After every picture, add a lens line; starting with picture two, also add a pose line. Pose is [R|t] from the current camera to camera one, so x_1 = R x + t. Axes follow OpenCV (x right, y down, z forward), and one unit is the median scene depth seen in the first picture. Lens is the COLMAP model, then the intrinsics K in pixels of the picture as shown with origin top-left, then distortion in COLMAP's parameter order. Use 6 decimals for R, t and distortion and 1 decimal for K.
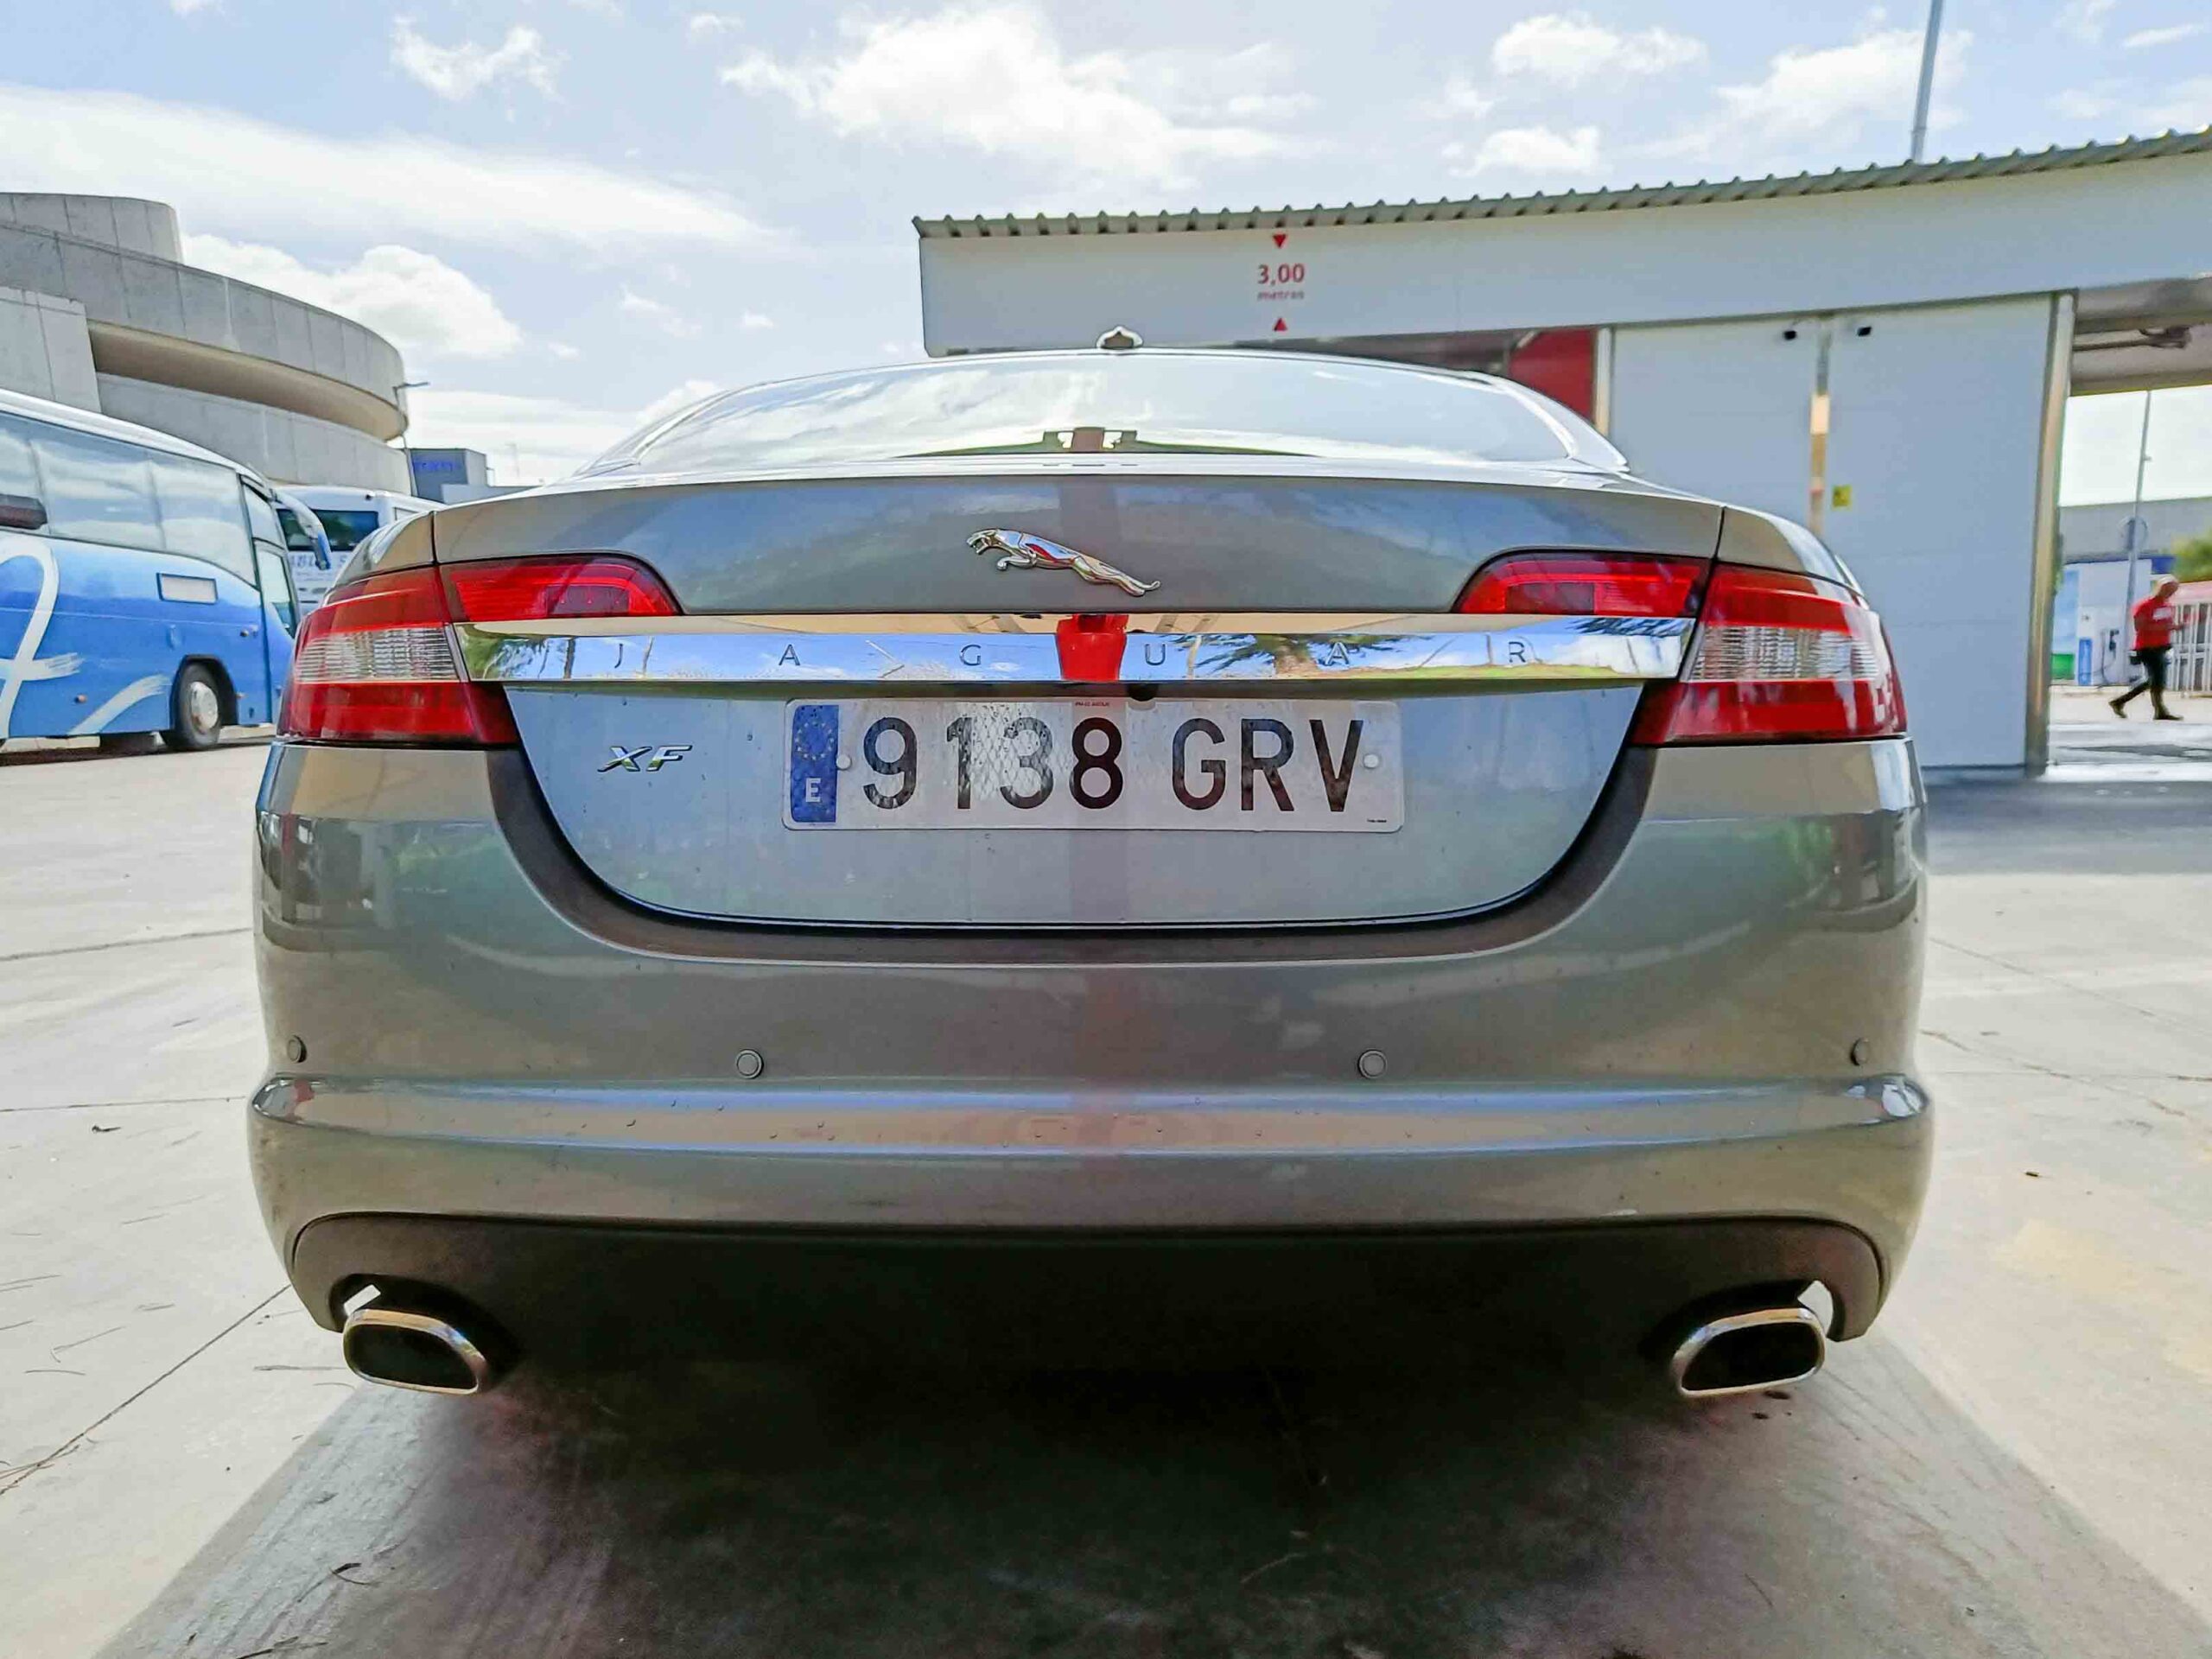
lens RADIAL K [[1650.3, 0, 1106.0], [0, 1650.3, 829.5], [0, 0, 1]] dist [0.209856, -0.002419]
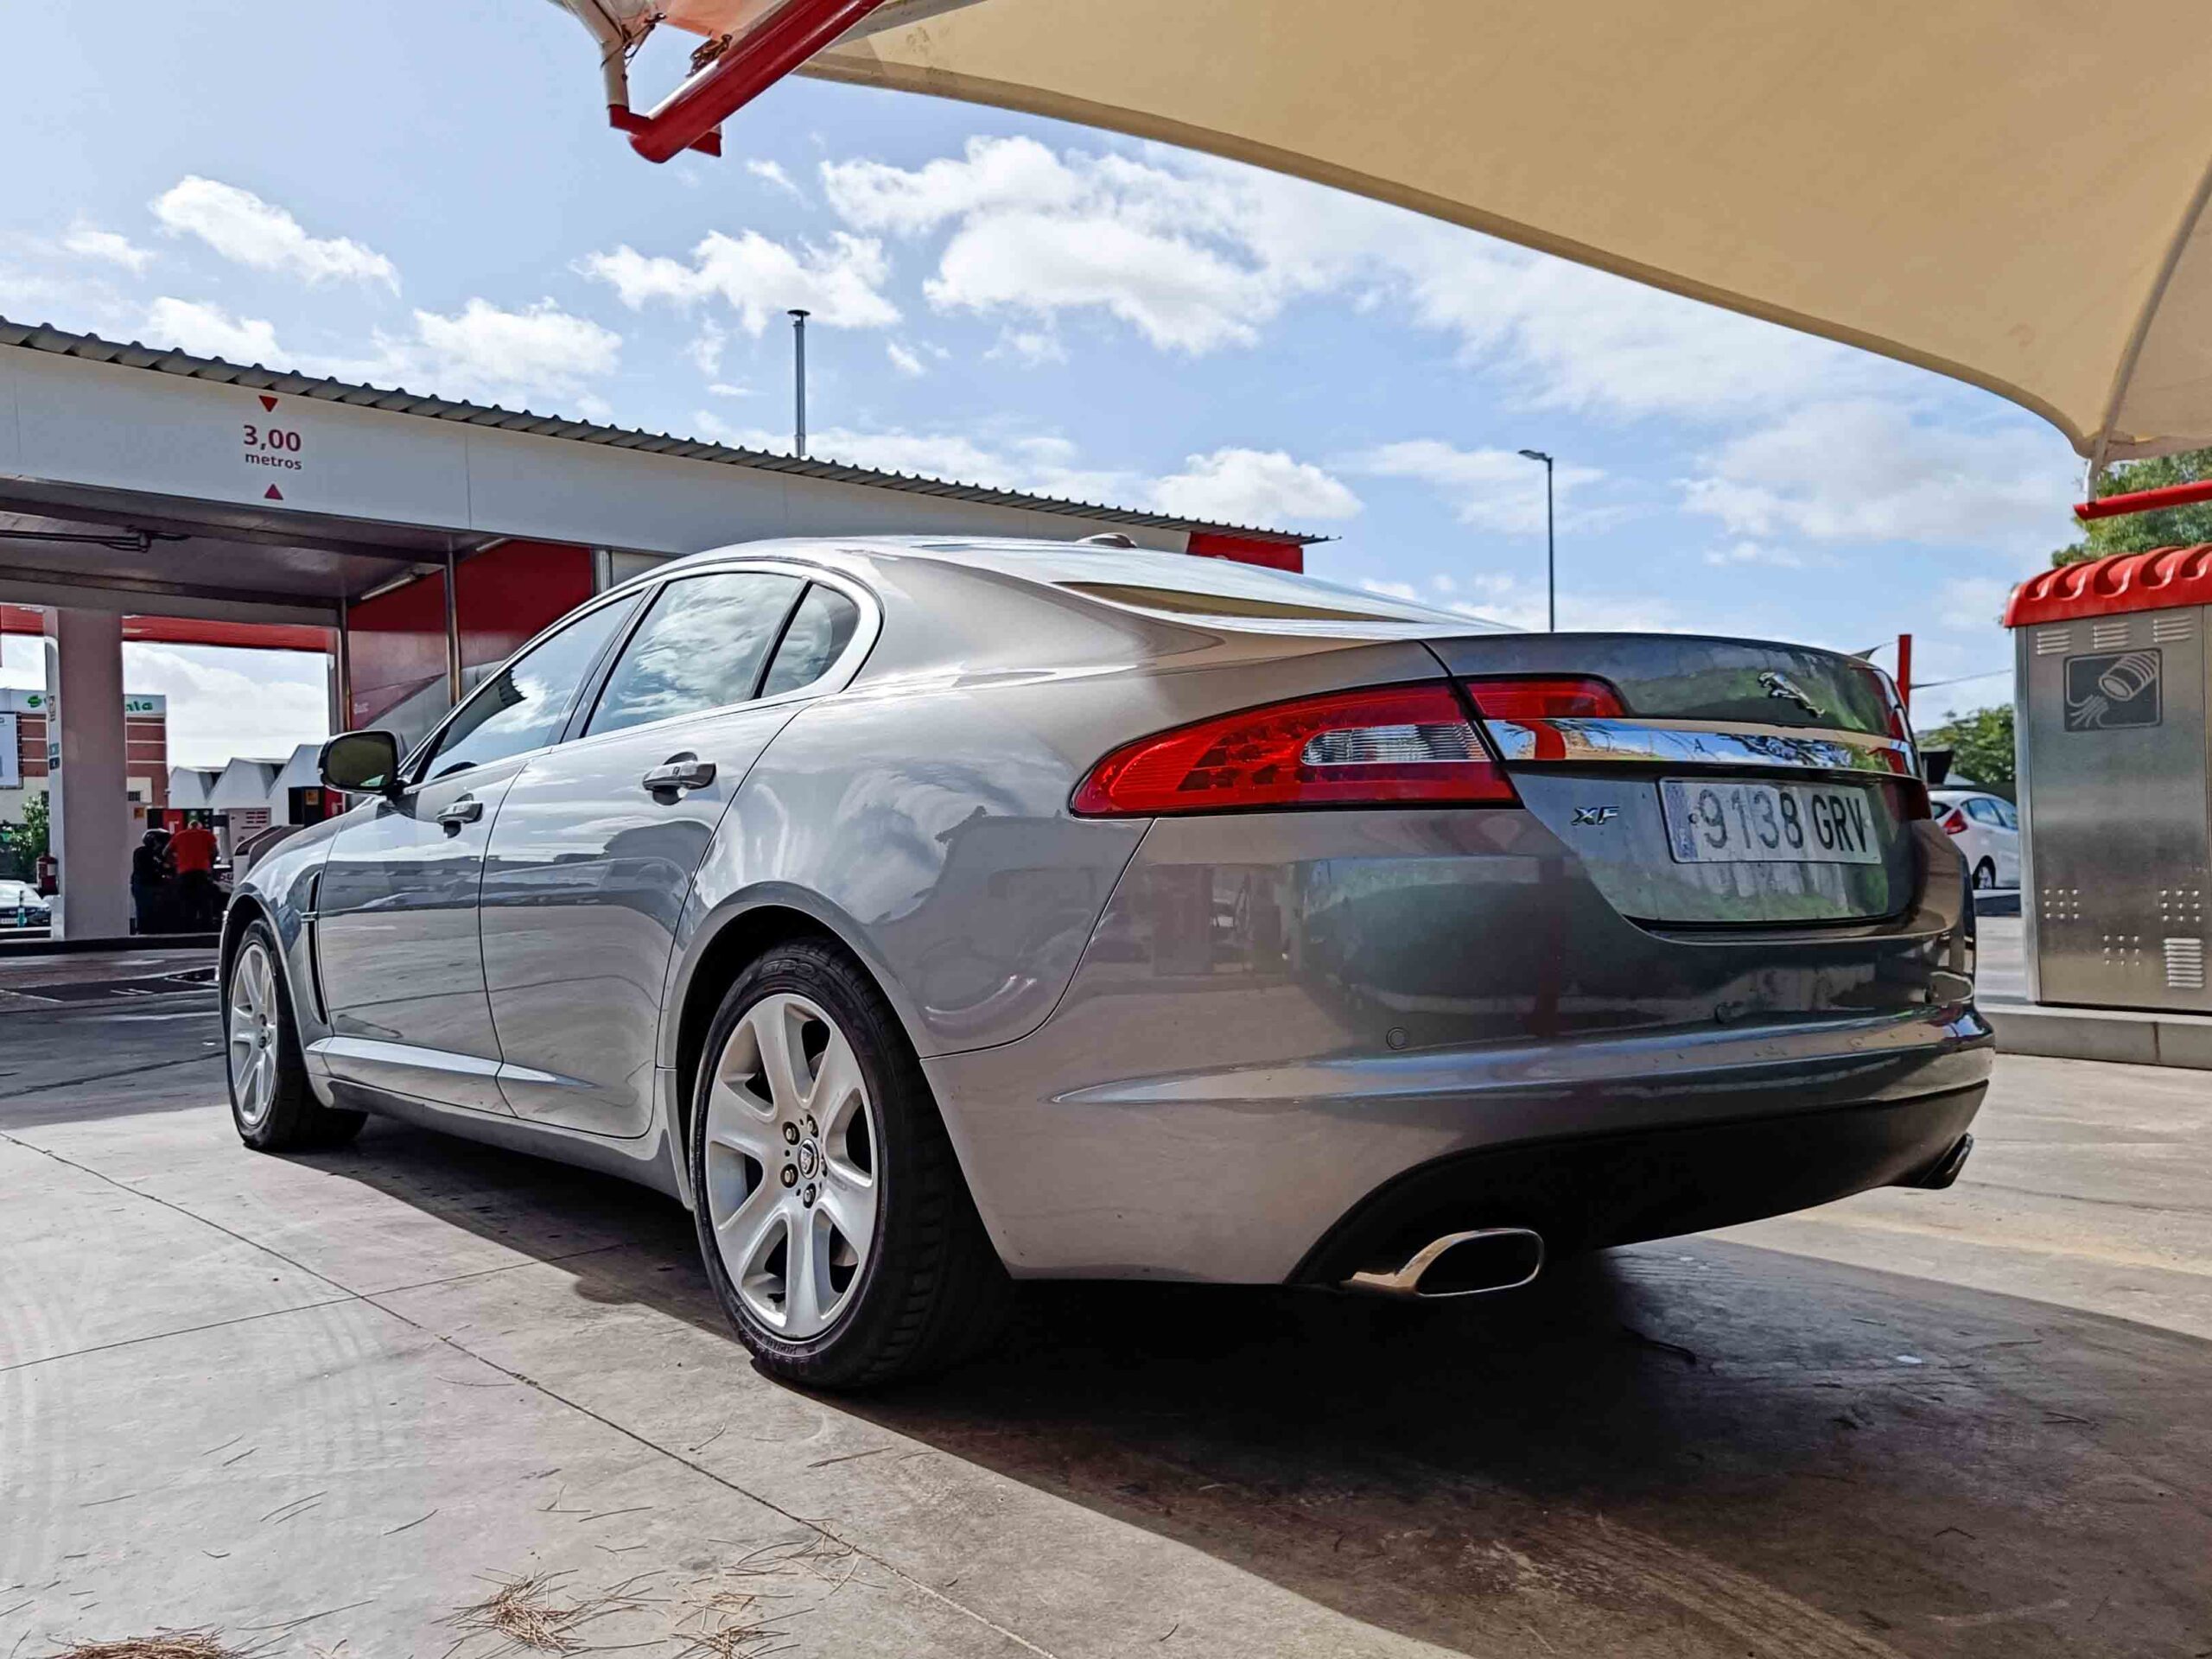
lens RADIAL K [[1777.0, 0, 1106.0], [0, 1777.0, 829.5], [0, 0, 1]] dist [-0.001414, 0.357095]
pose [[0.734474, 0.009407, 0.678571, -1.536162], [0.081842, 0.991378, -0.102329, 0.083952], [-0.673683, 0.130693, 0.727372, 0.181404]]
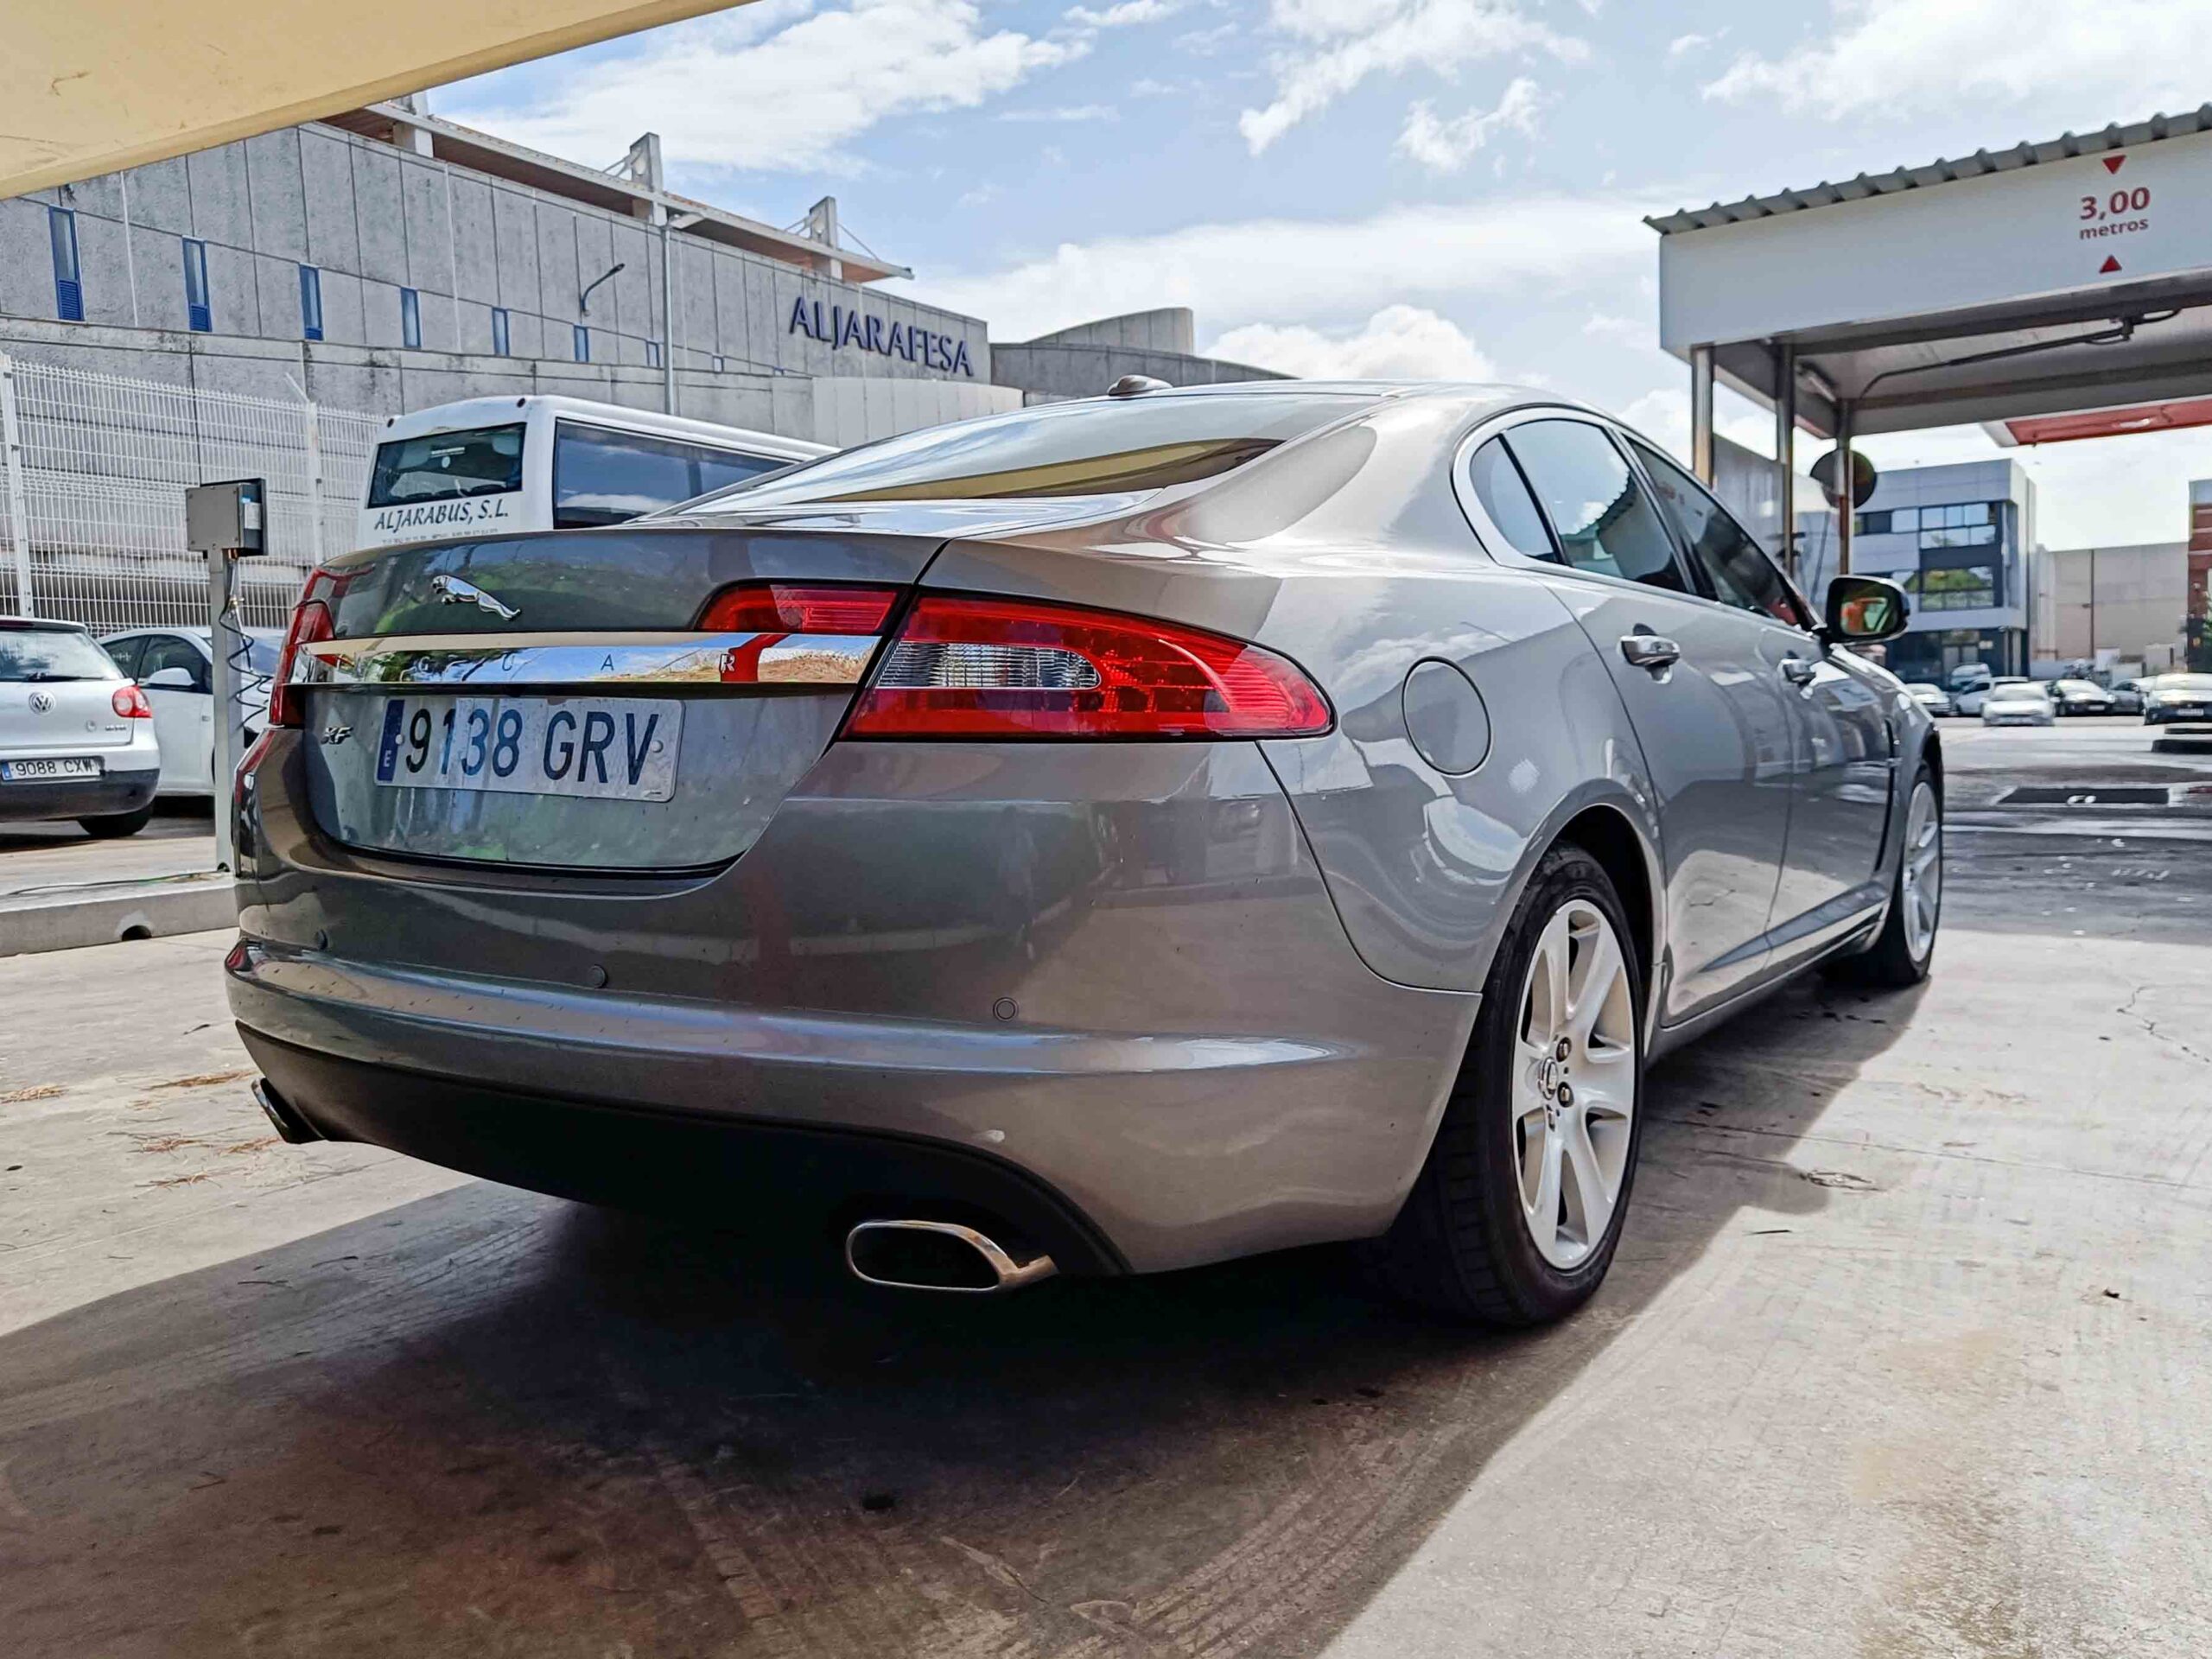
lens RADIAL K [[1722.8, 0, 1106.0], [0, 1722.8, 829.5], [0, 0, 1]] dist [0.115813, -0.006471]
pose [[0.850925, 0.038064, -0.523906, 1.080954], [-0.047290, 0.998872, -0.004237, 0.012059], [0.523154, 0.028381, 0.851765, 0.038296]]
